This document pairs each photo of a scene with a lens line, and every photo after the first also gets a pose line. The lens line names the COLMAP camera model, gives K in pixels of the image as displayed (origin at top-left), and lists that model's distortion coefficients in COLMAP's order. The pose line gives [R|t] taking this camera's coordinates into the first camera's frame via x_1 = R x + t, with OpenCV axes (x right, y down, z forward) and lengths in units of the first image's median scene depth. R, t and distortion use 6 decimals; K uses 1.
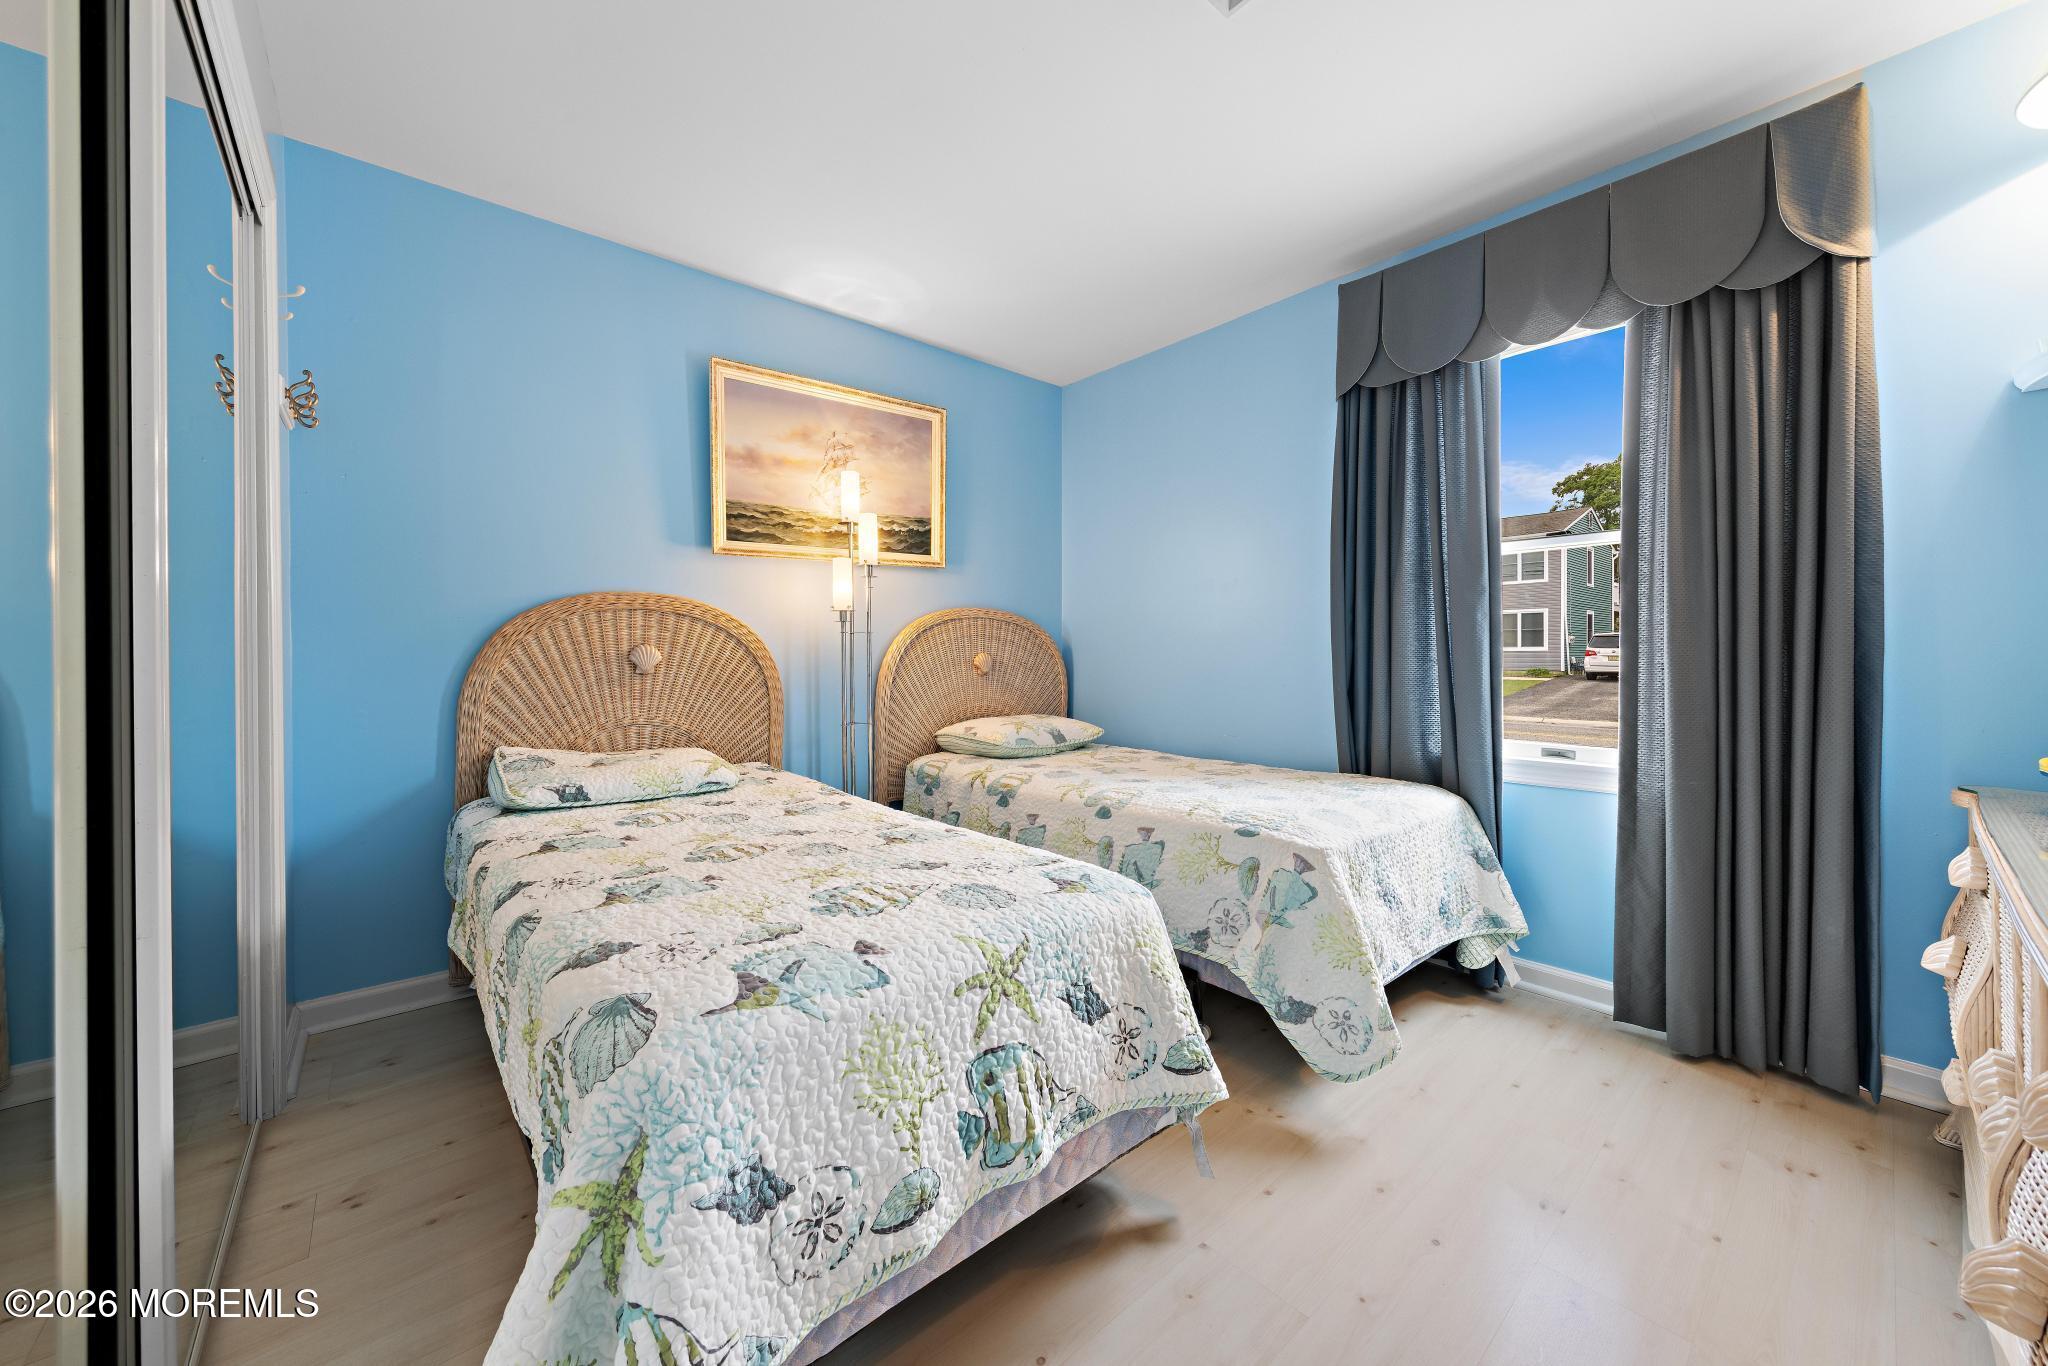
lens RADIAL K [[757.2, 0, 1020.3], [0, 757.2, 669.7], [0, 0, 1]] dist [-0.004015, -0.000385]
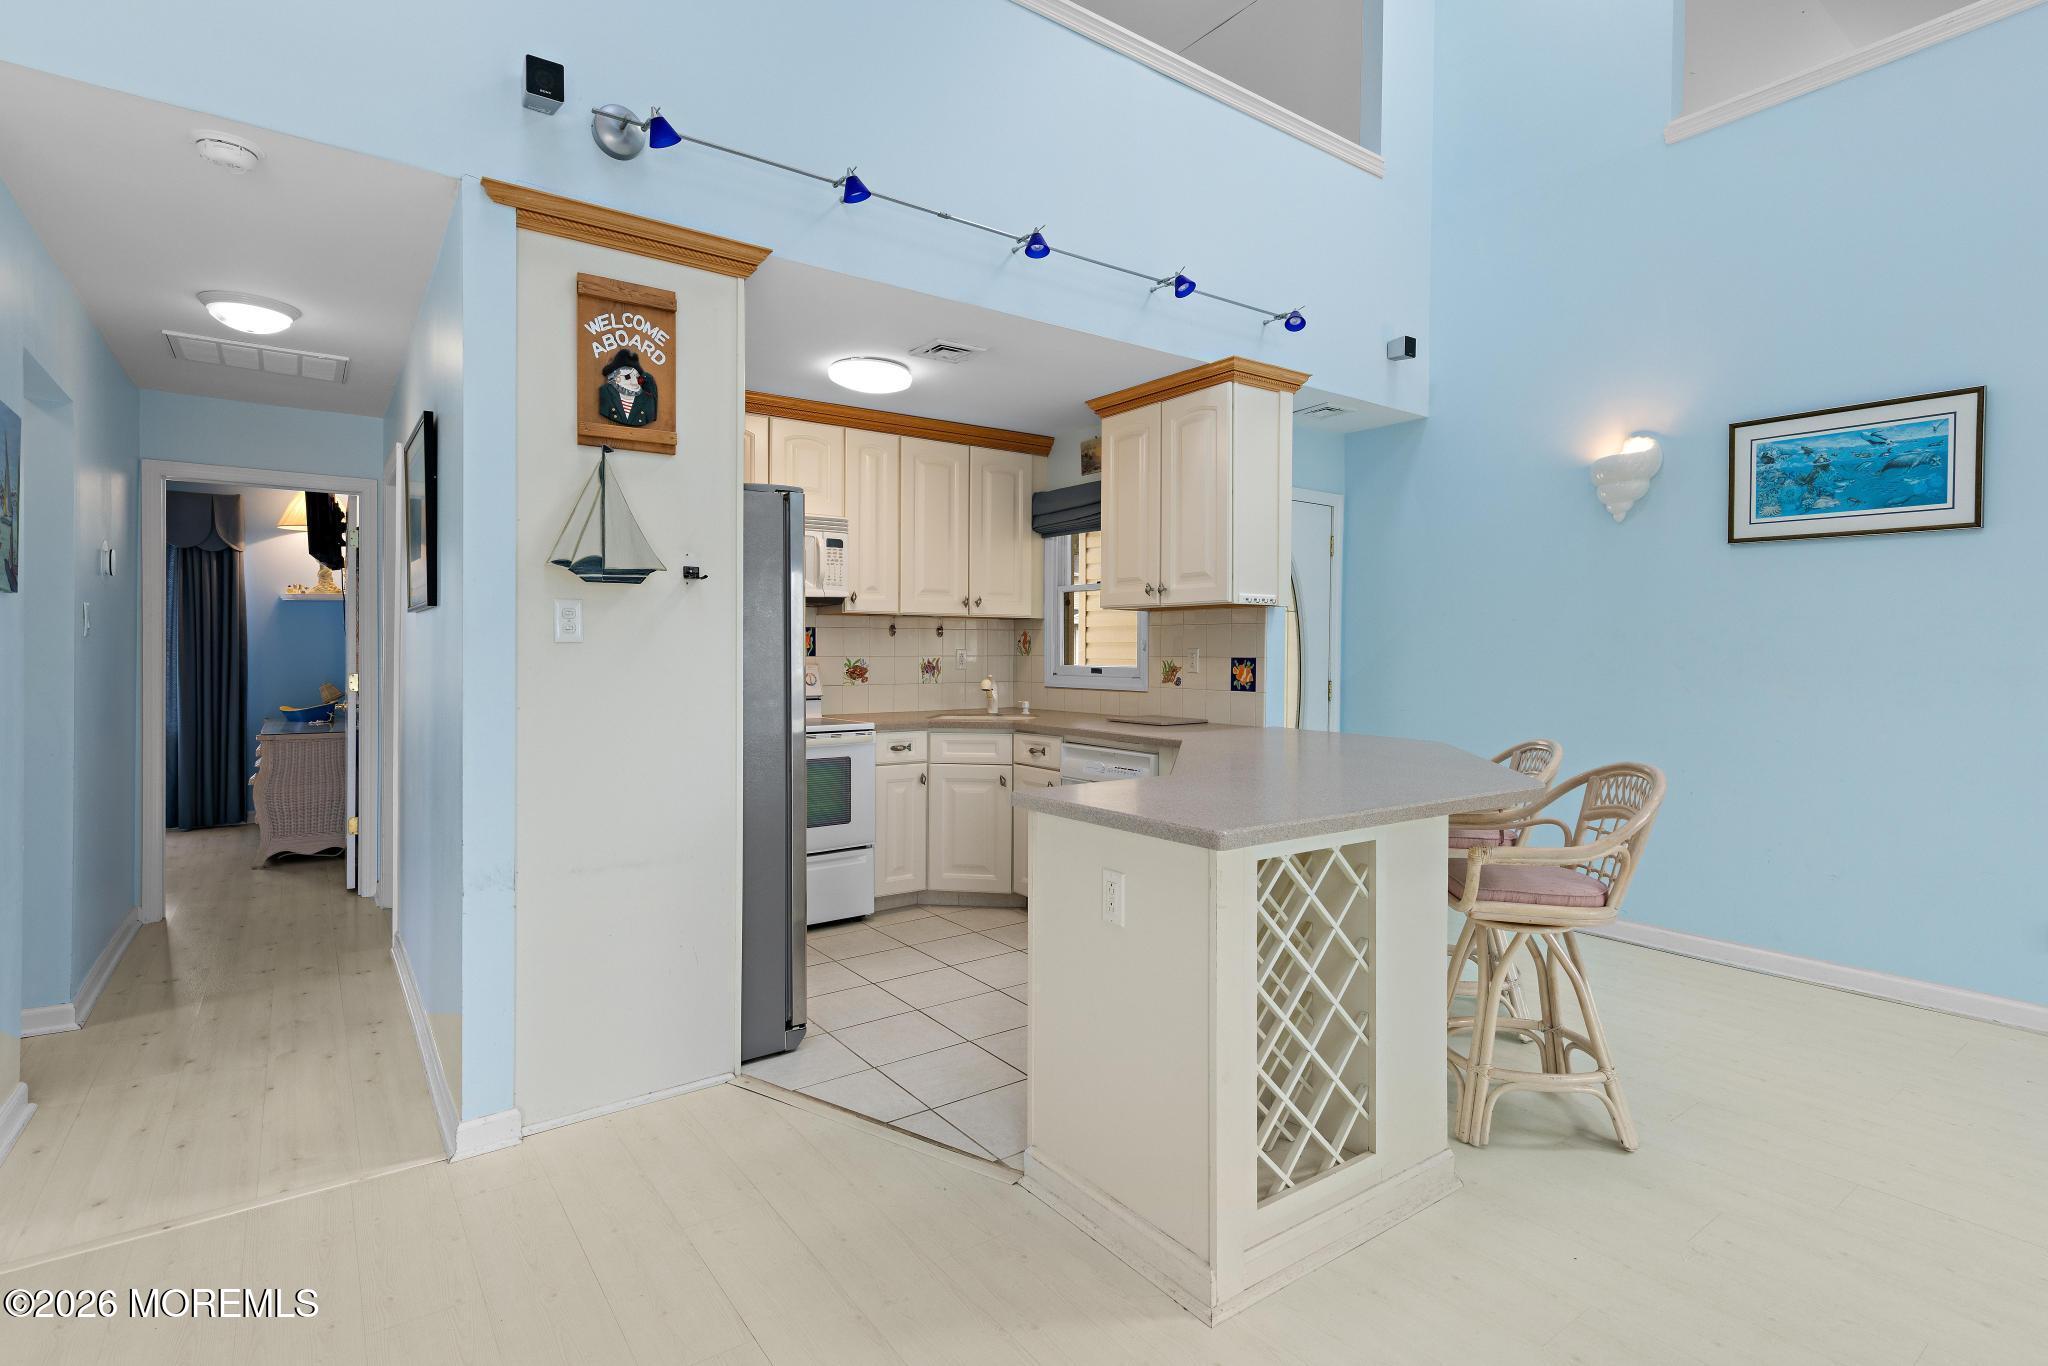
lens RADIAL K [[992.9, 0, 1025.2], [0, 992.9, 658.3], [0, 0, 1]] dist [0.006848, -0.001023]
pose [[0.062532, -0.005958, 0.998025, -2.695958], [0.007062, 0.999960, 0.005527, -0.099695], [-0.998018, 0.006702, 0.062571, -2.404452]]
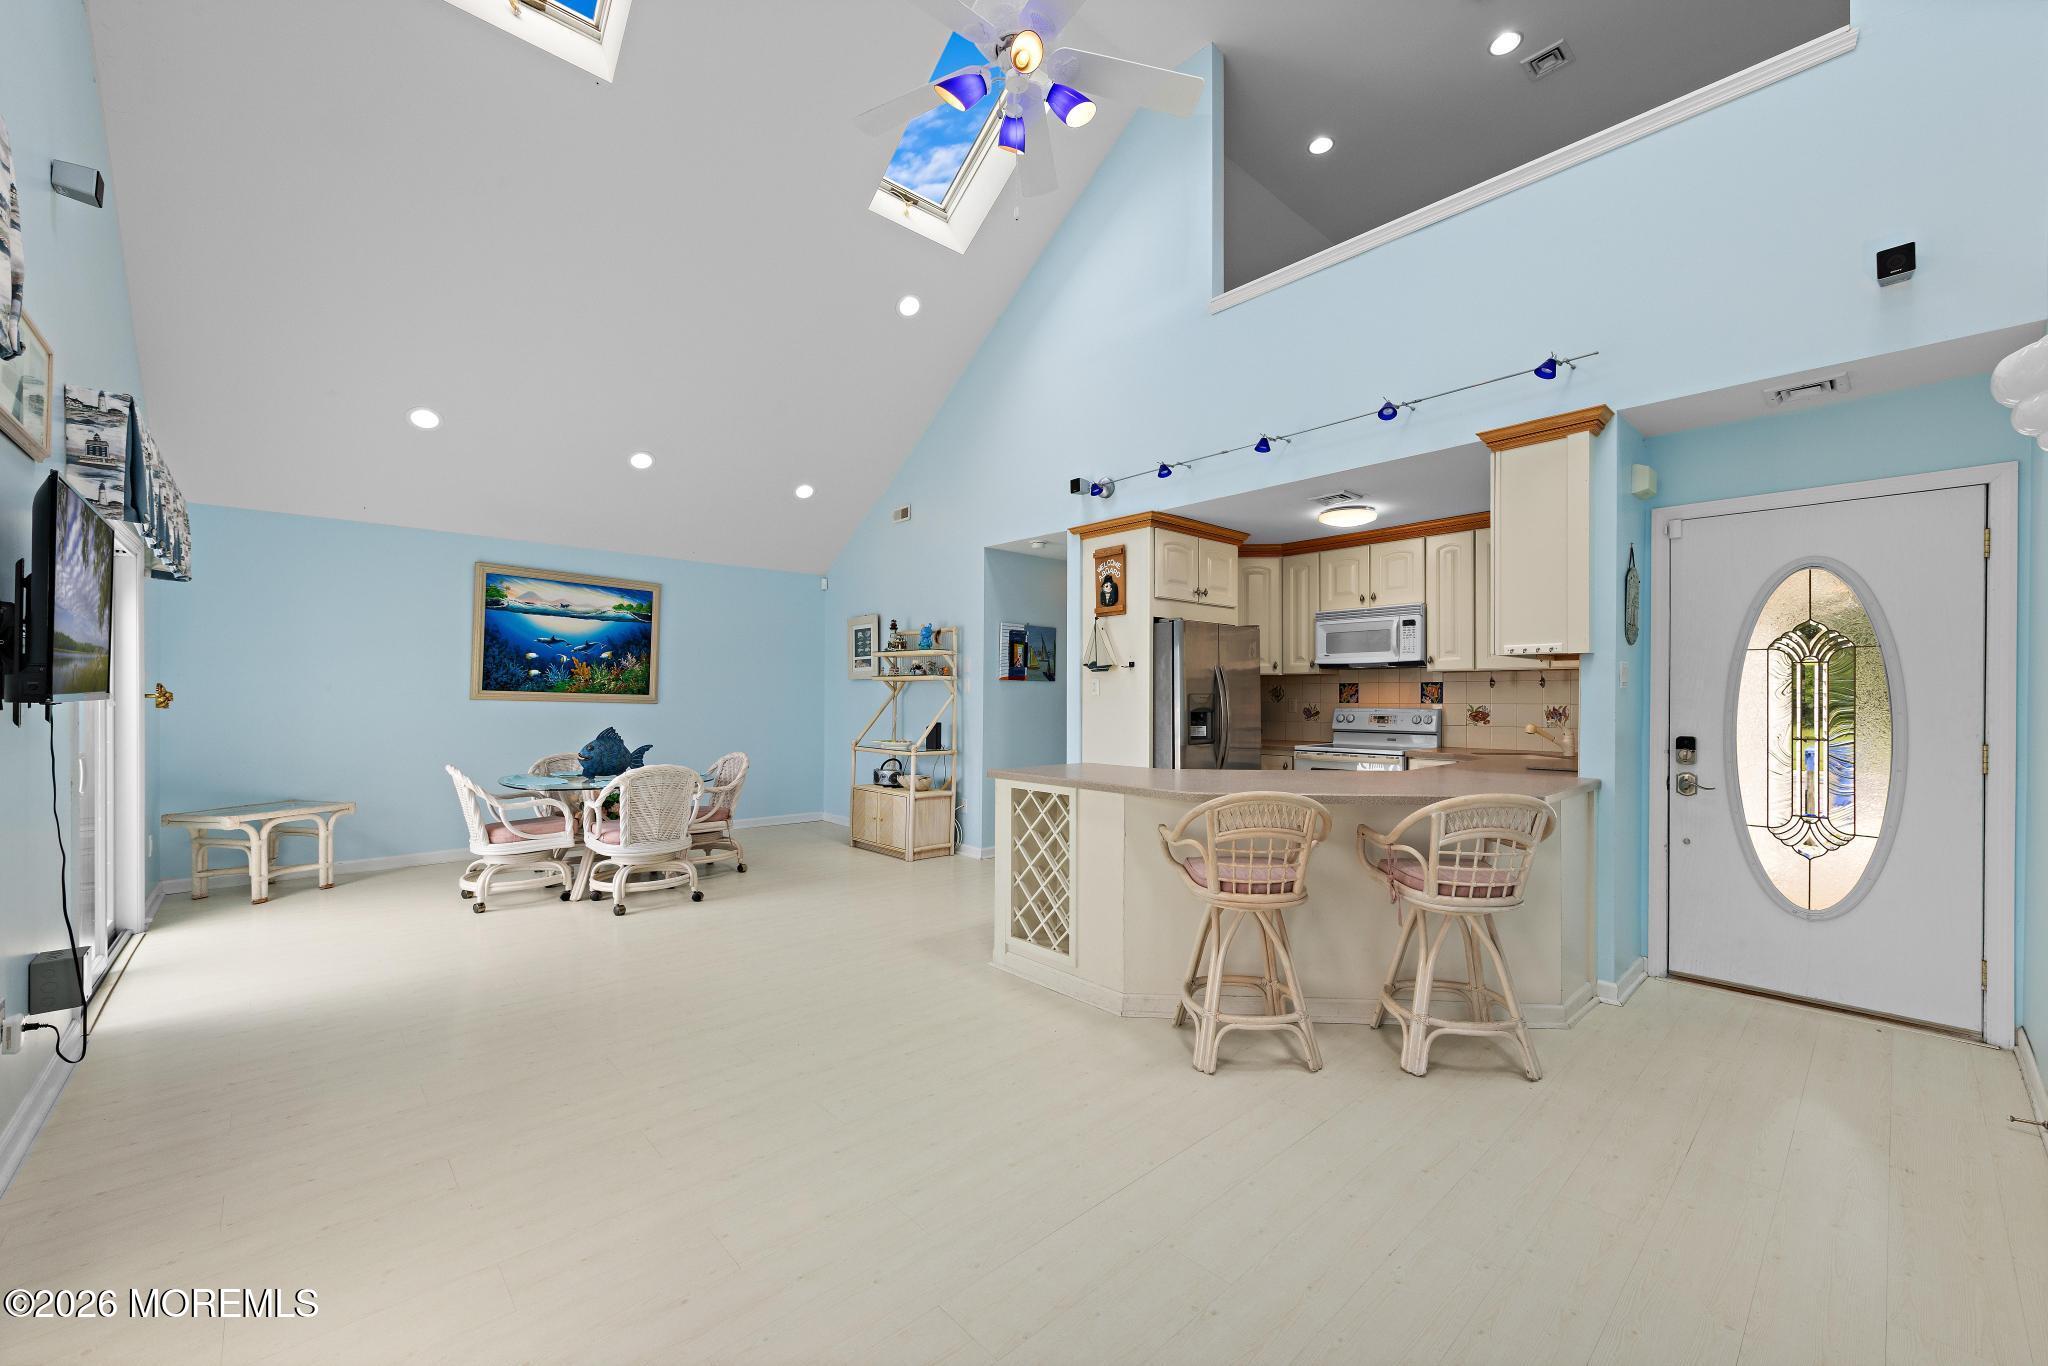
lens RADIAL K [[807.5, 0, 1027.8], [0, 807.5, 692.0], [0, 0, 1]] dist [0.004632, -0.001814]
pose [[0.998928, 0.002999, 0.046188, -1.599270], [-0.002247, 0.999864, -0.016327, -0.083192], [-0.046230, 0.016205, 0.998799, -4.786986]]
